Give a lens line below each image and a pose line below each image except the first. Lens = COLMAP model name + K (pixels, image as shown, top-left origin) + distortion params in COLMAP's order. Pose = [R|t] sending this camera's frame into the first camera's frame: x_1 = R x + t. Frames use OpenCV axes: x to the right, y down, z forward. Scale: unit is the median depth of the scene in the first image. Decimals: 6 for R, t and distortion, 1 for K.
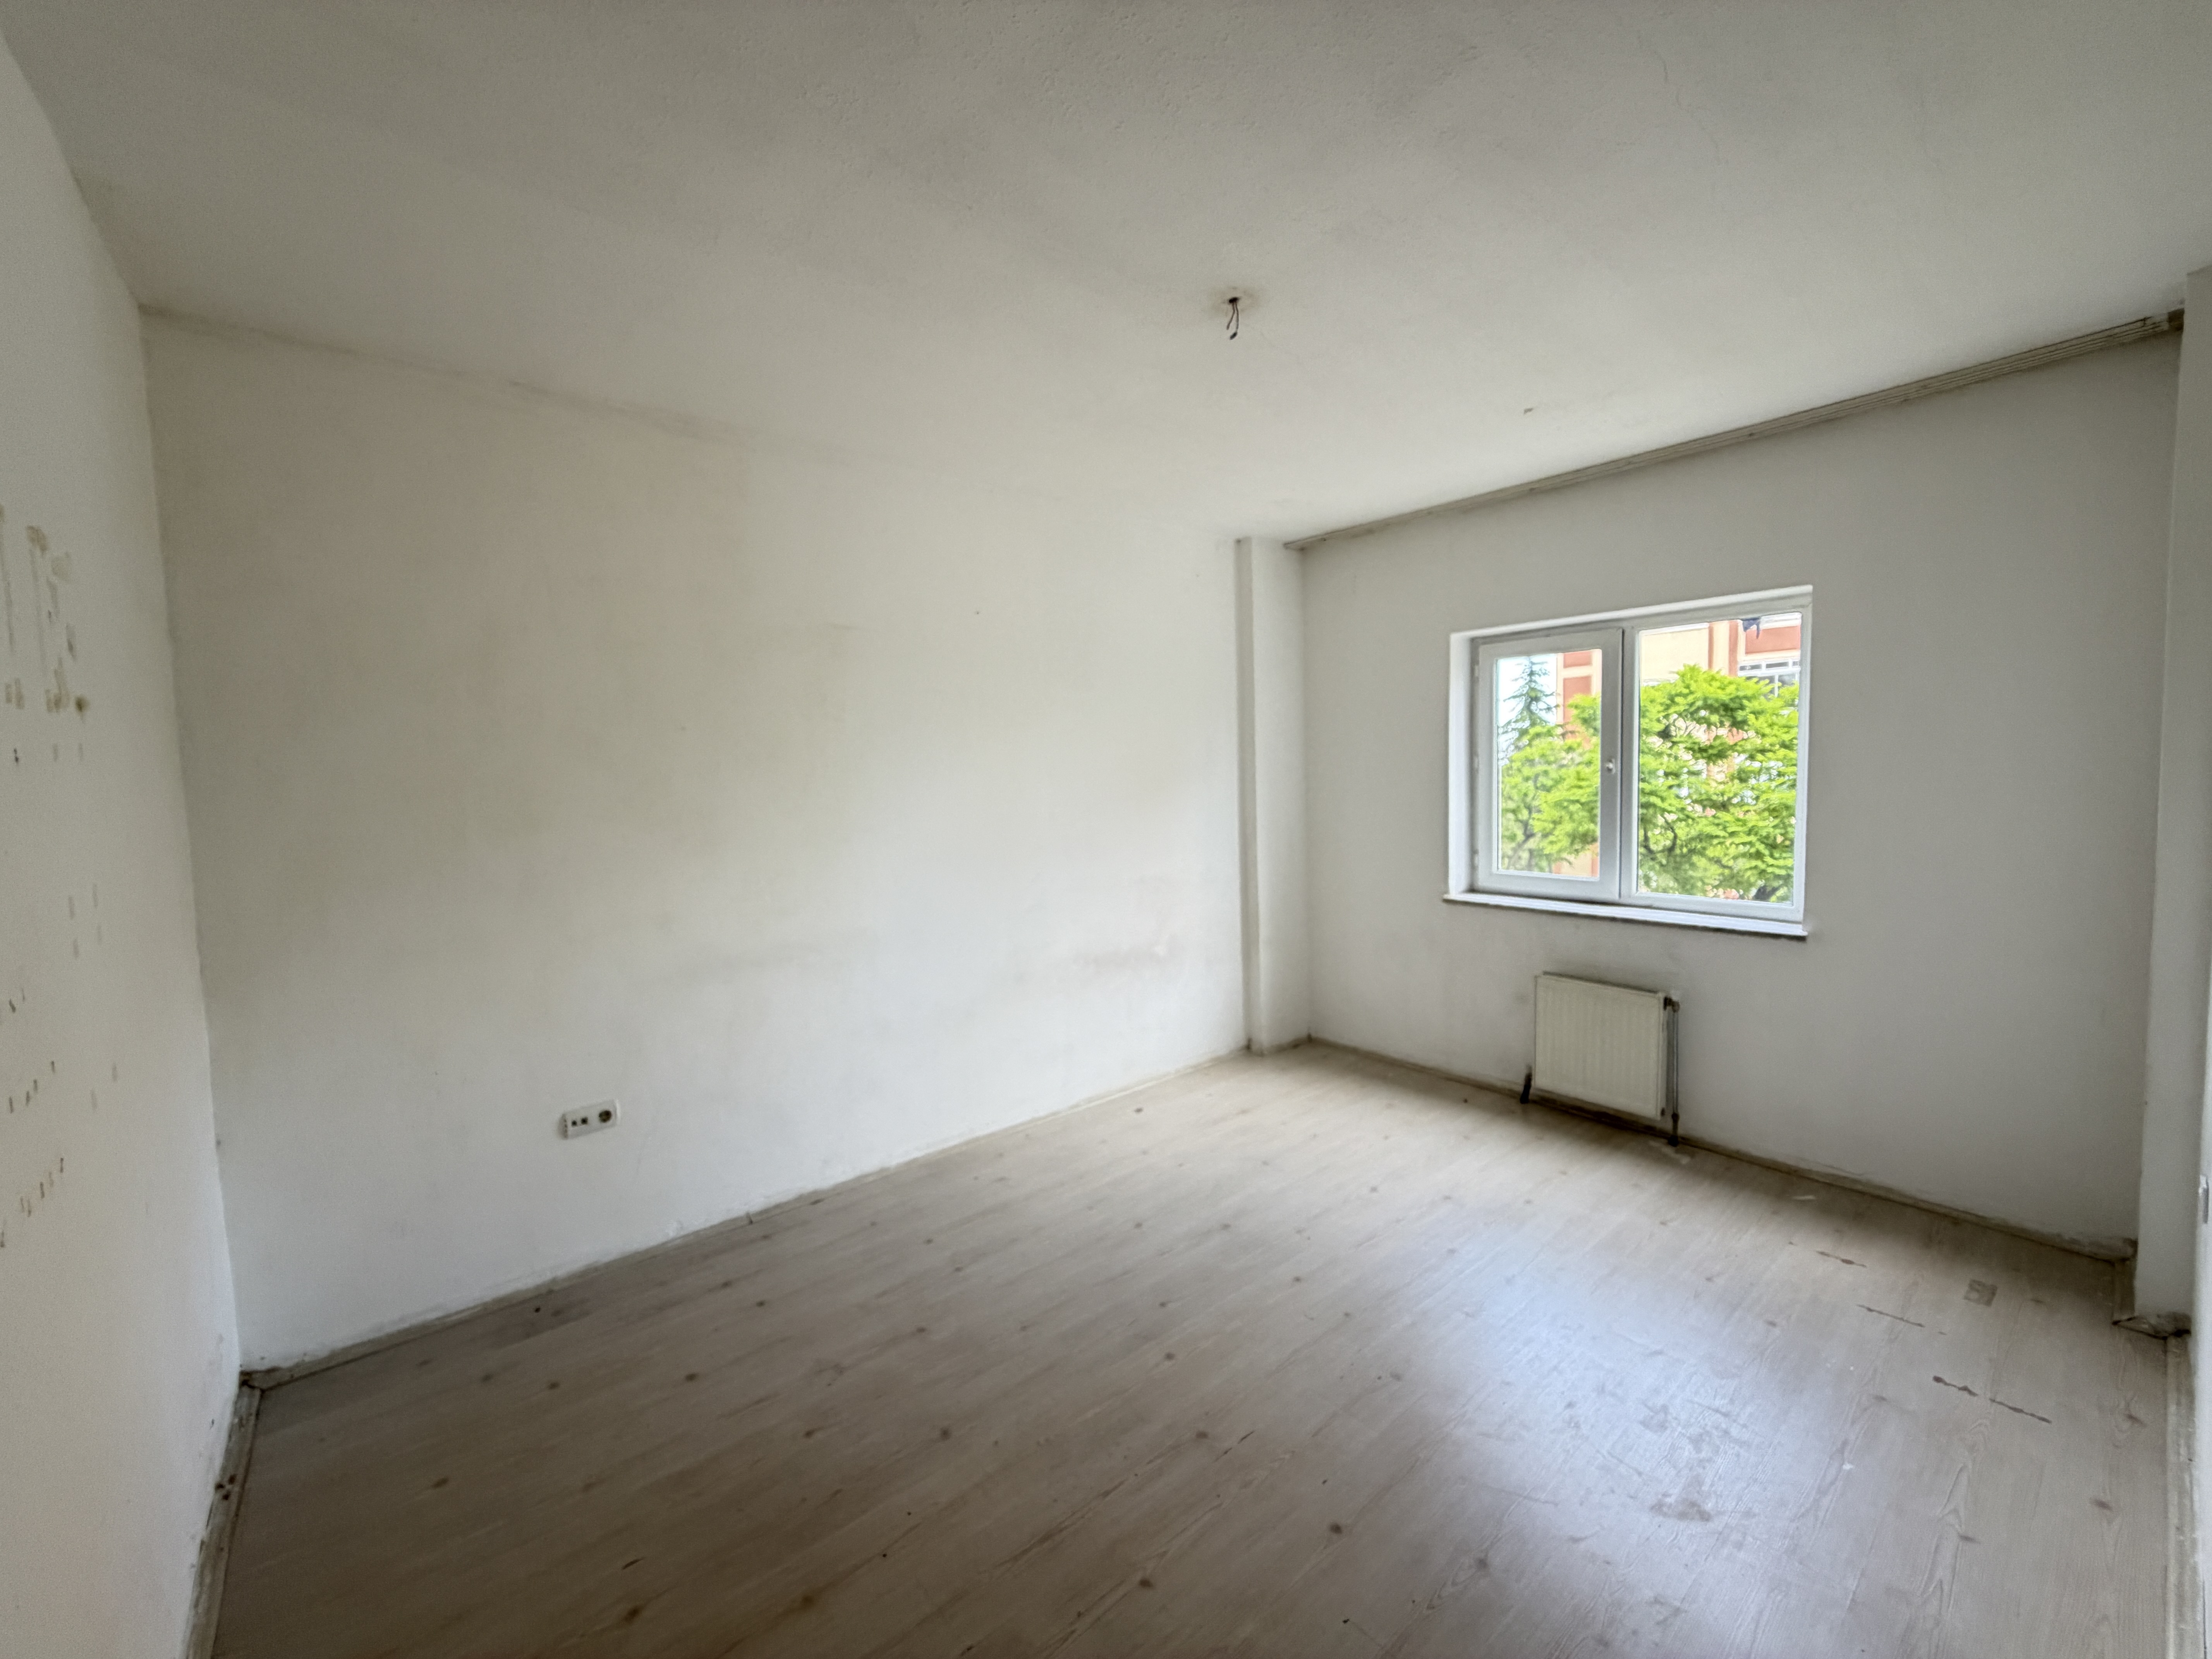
lens RADIAL K [[887.6, 0, 1102.4], [0, 887.6, 834.8], [0, 0, 1]] dist [0.001656, -0.000039]
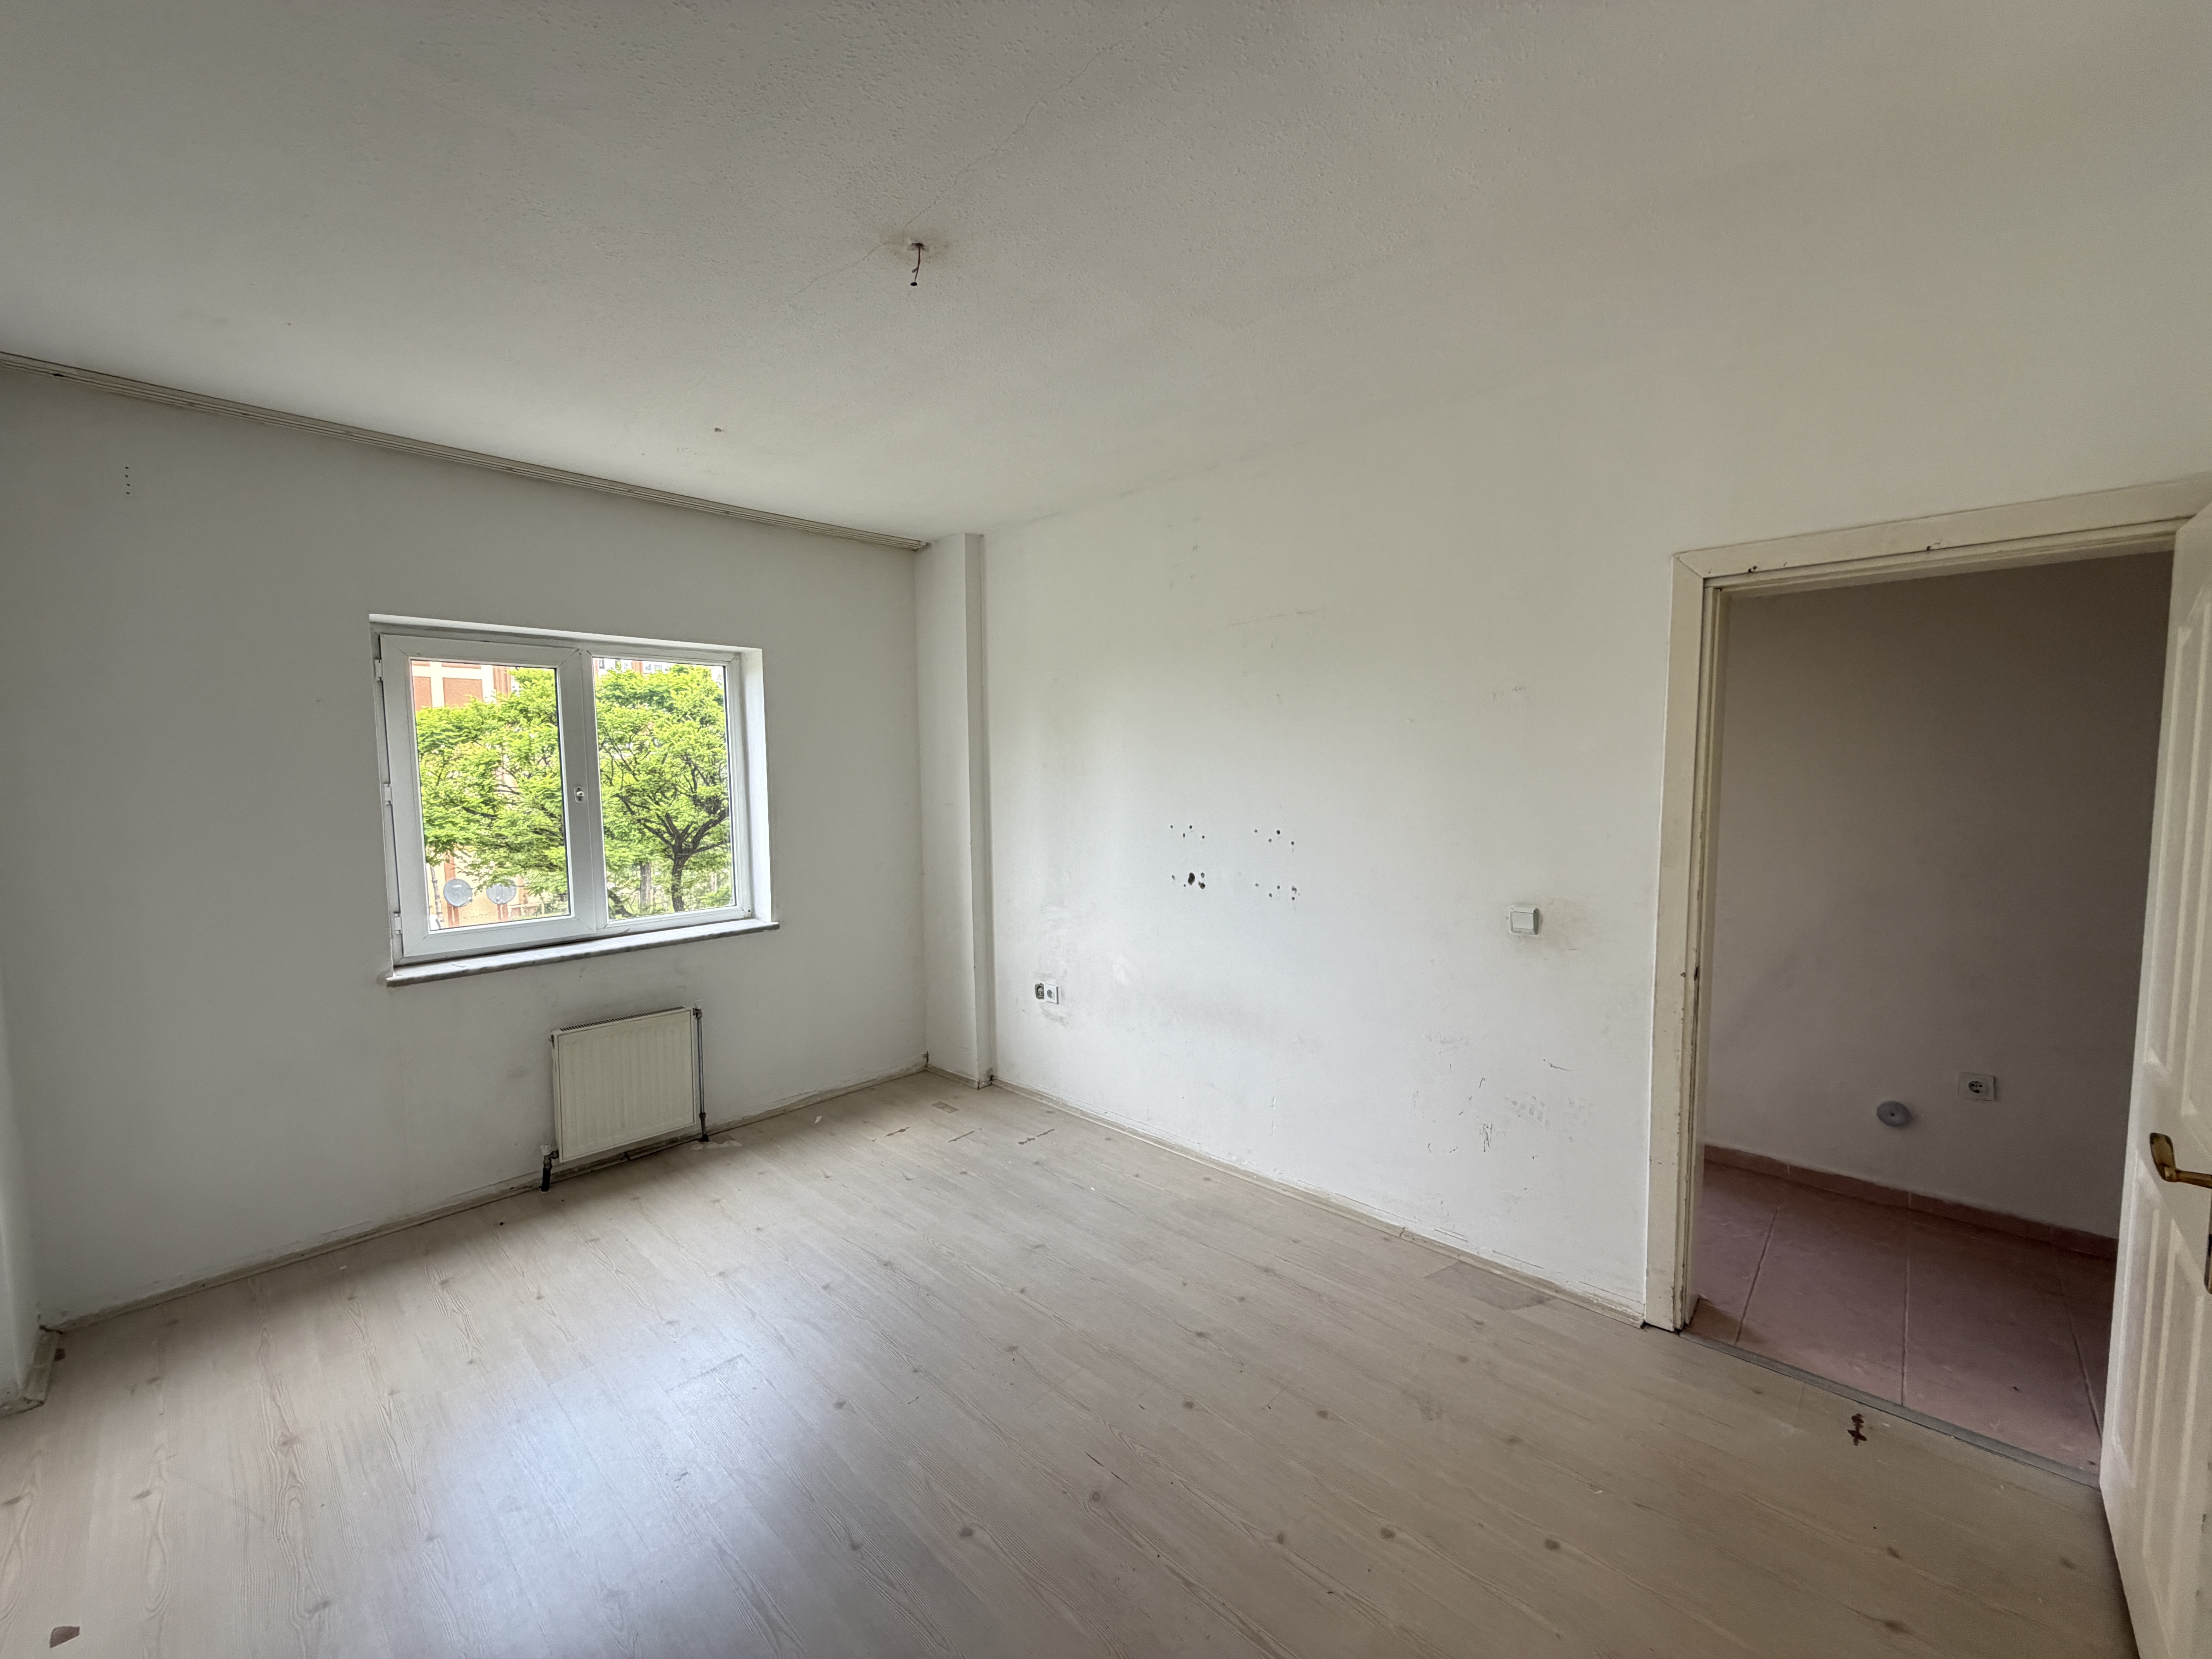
lens RADIAL K [[874.0, 0, 1106.0], [0, 874.0, 829.5], [0, 0, 1]] dist [-0.002245, -0.000205]
pose [[-0.114904, -0.049197, 0.992158, -0.485723], [0.092800, 0.993873, 0.060030, -0.051341], [-0.989032, 0.098970, -0.109635, 0.642433]]
